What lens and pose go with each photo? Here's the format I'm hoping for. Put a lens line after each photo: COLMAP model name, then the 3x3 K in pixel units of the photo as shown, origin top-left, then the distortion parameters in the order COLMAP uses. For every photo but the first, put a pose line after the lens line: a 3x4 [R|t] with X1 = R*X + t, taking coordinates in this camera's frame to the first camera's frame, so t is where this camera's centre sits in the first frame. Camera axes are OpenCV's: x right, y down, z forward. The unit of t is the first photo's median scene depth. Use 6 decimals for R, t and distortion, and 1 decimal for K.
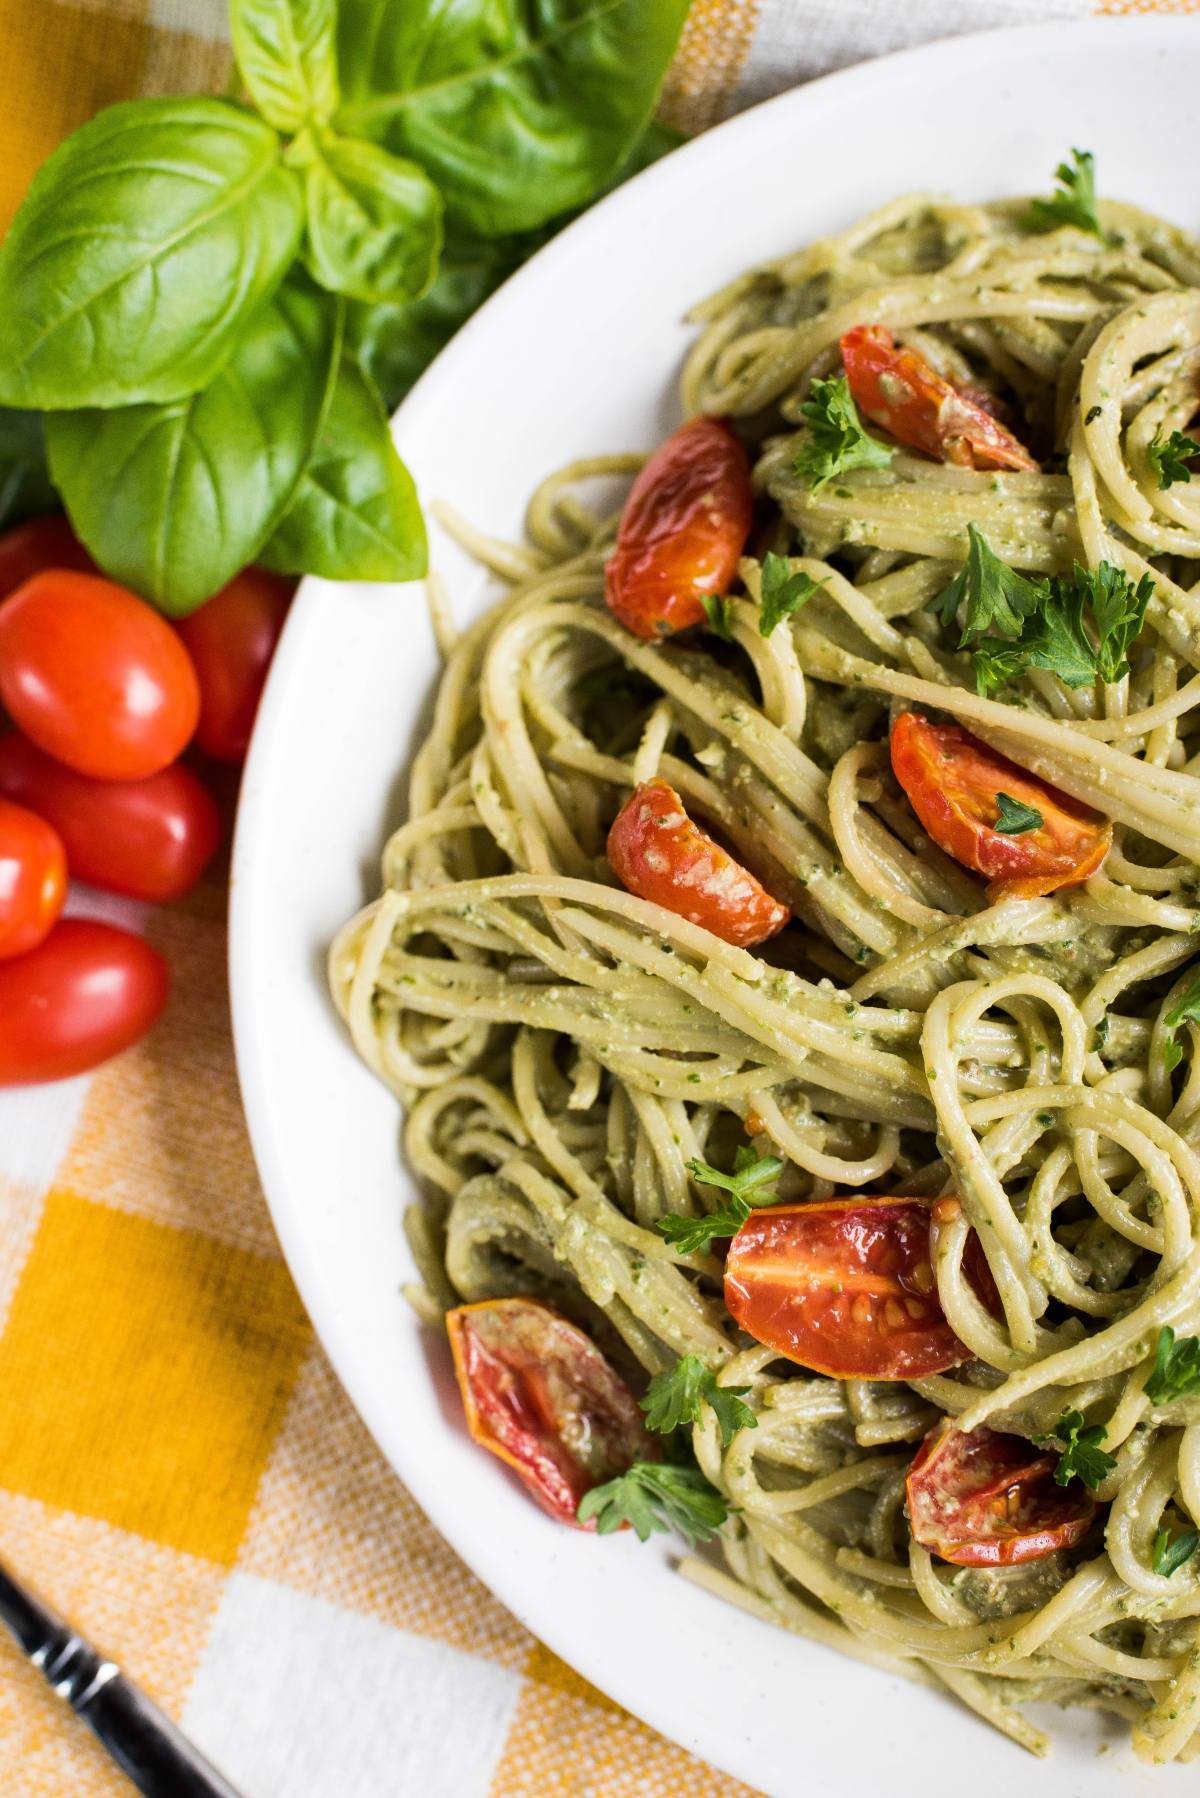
lens RADIAL K [[1937.2, 0, 597.9], [0, 1937.2, 899.0], [0, 0, 1]] dist [-0.117616, 0.000000]
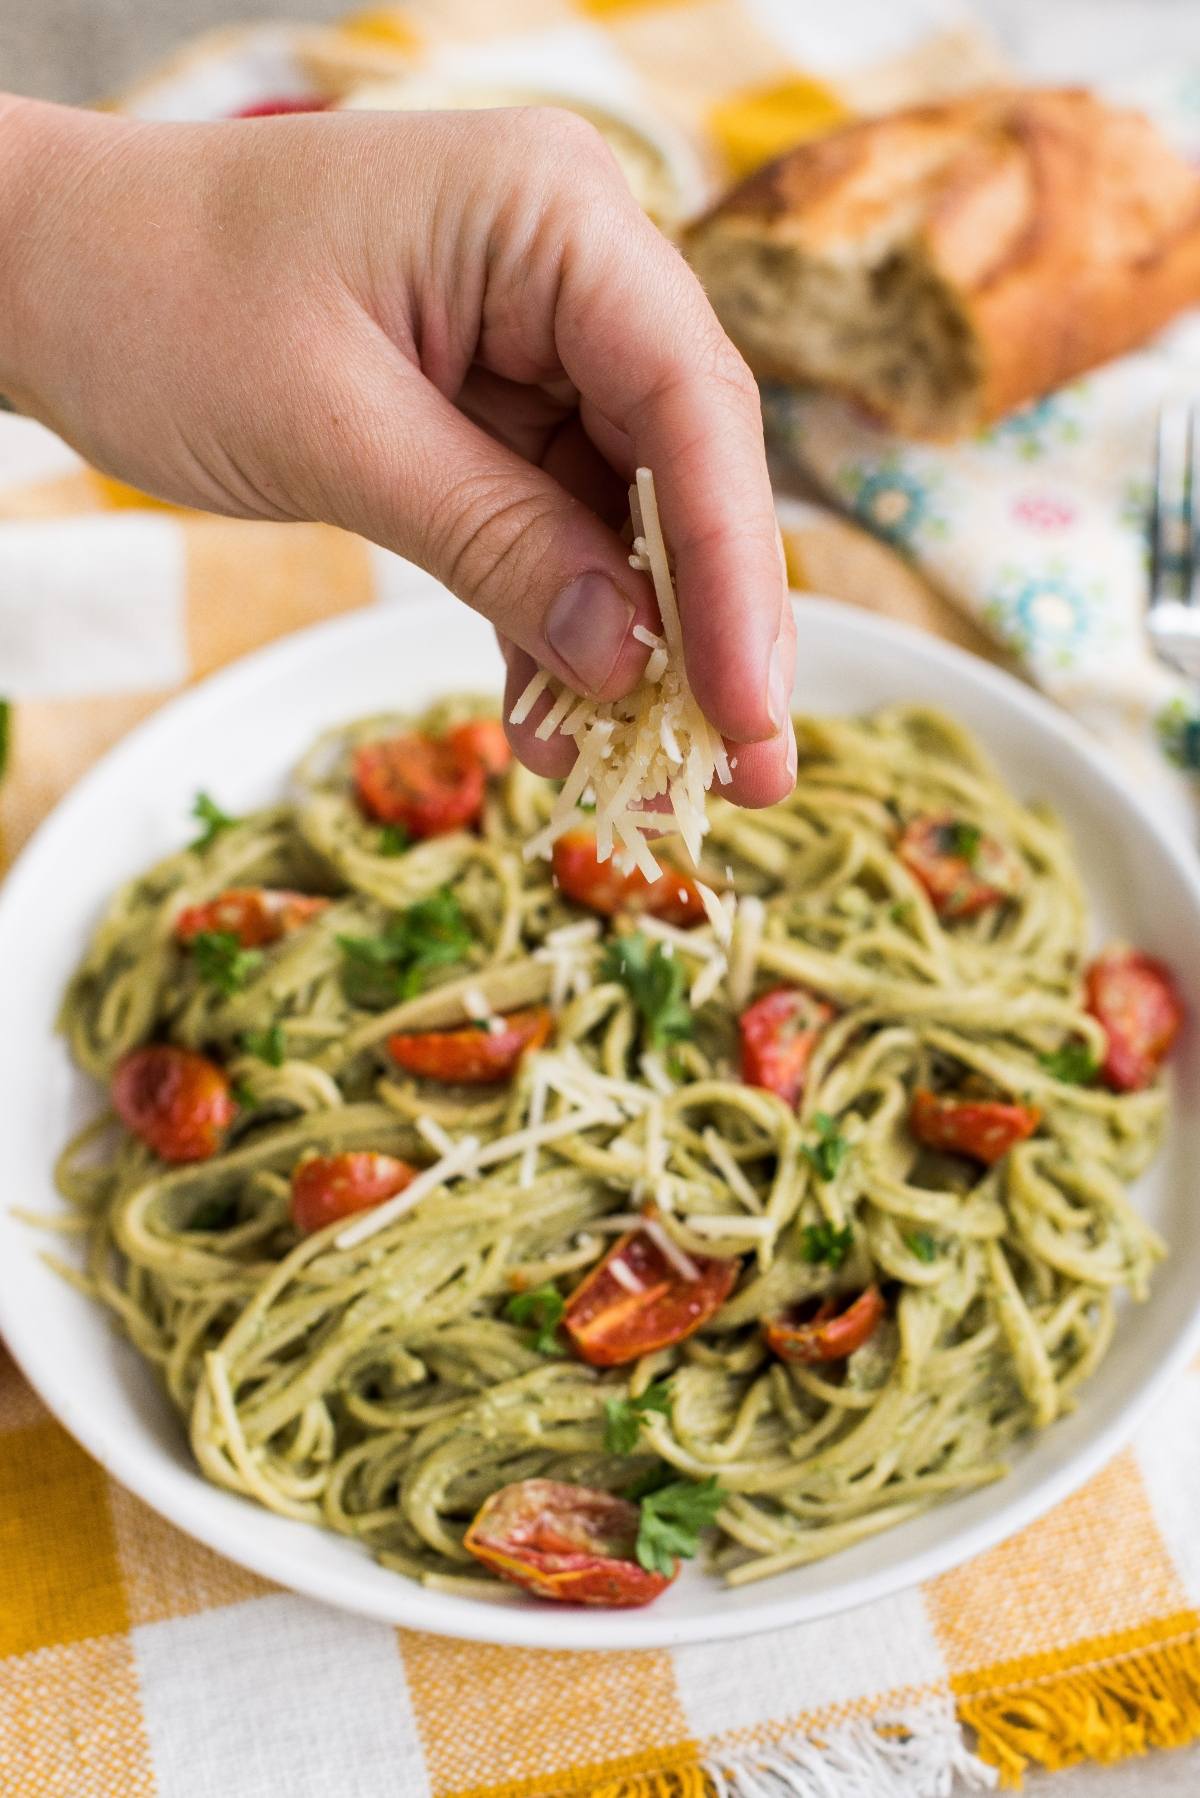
lens RADIAL K [[3188.0, 0, 606.9], [0, 3188.0, 889.6], [0, 0, 1]] dist [-0.164819, 0.000000]
pose [[0.664422, -0.486001, 0.567756, -1.013205], [0.728093, 0.592305, -0.345044, 0.764094], [-0.168593, 0.642634, 0.747394, -0.888765]]
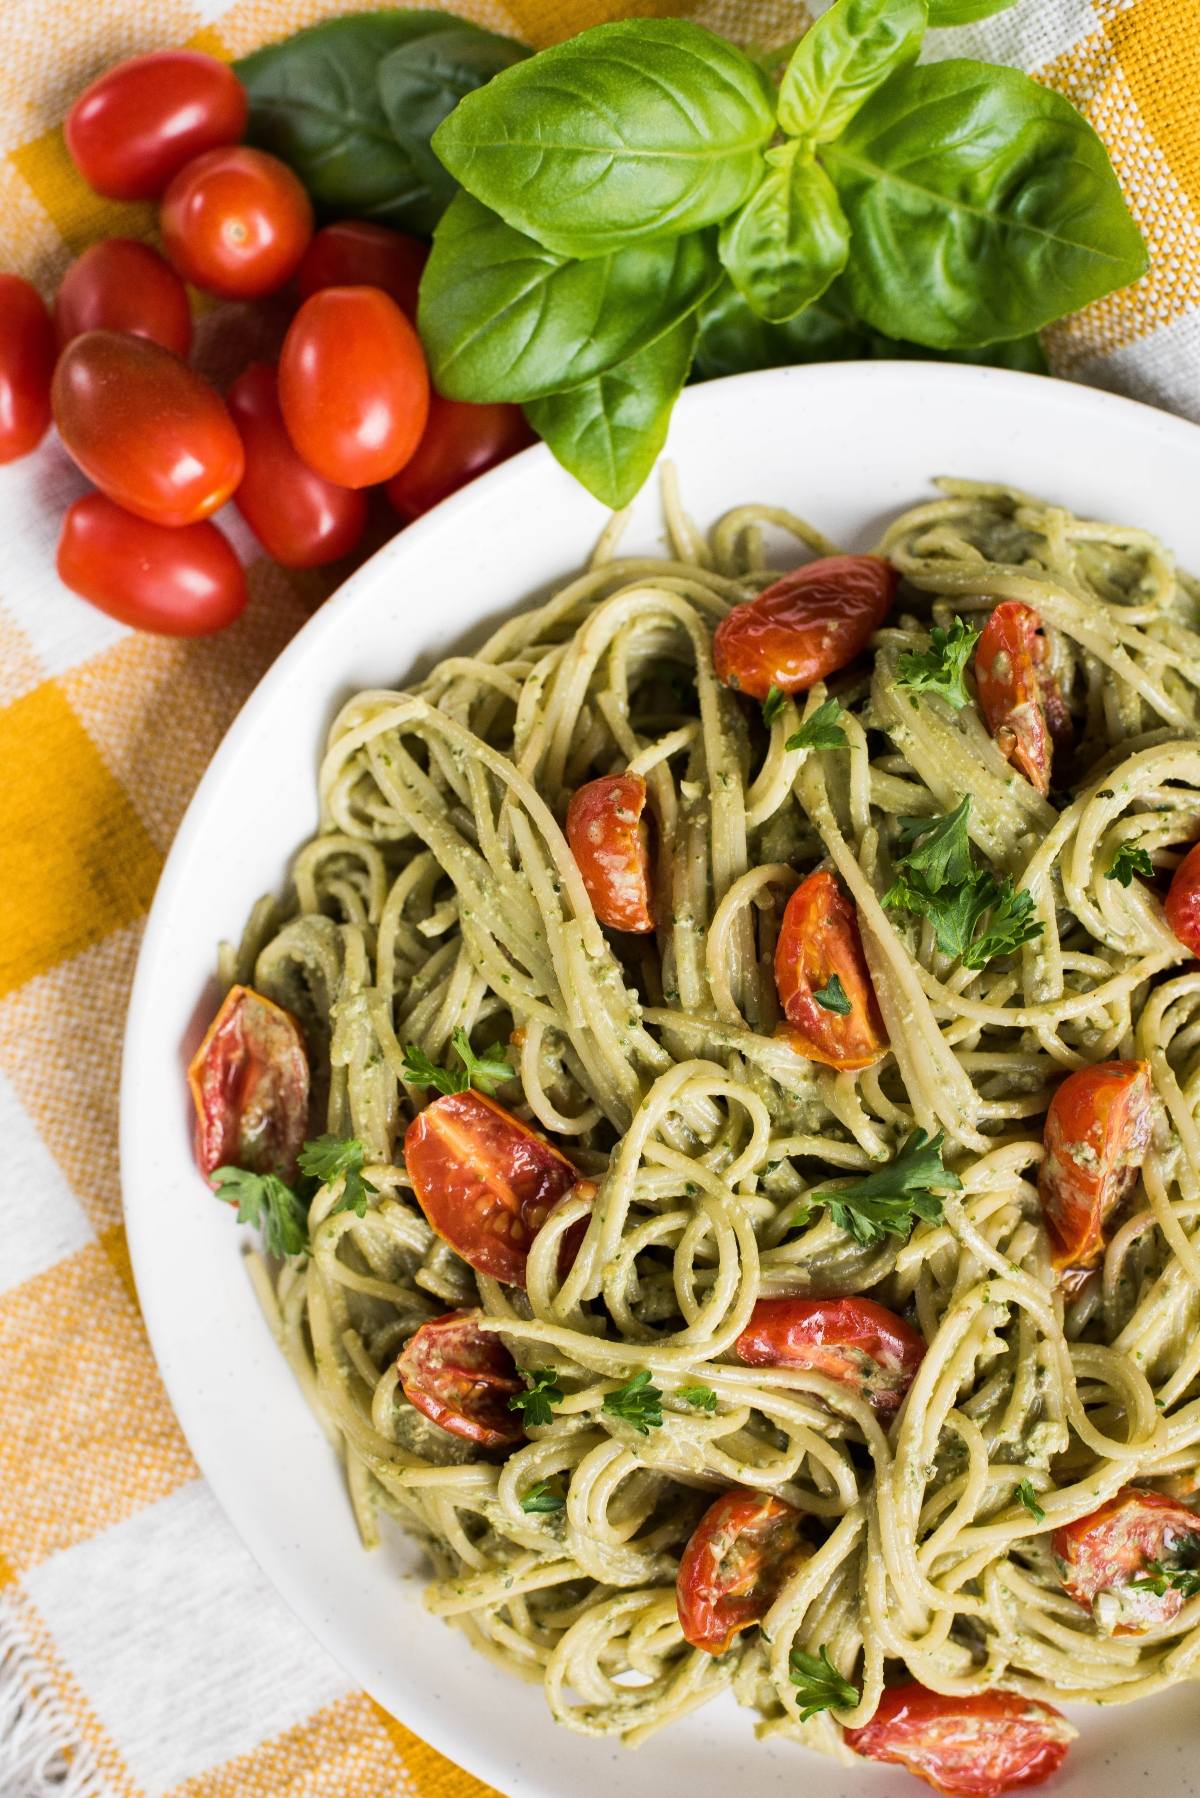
lens RADIAL K [[1937.2, 0, 590.9], [0, 1937.2, 887.7], [0, 0, 1]] dist [-0.117616, 0.000000]
pose [[0.752565, 0.655903, 0.058625, -0.020255], [-0.657902, 0.745029, 0.109985, -0.120450], [0.028462, -0.121340, 0.992203, -0.223802]]
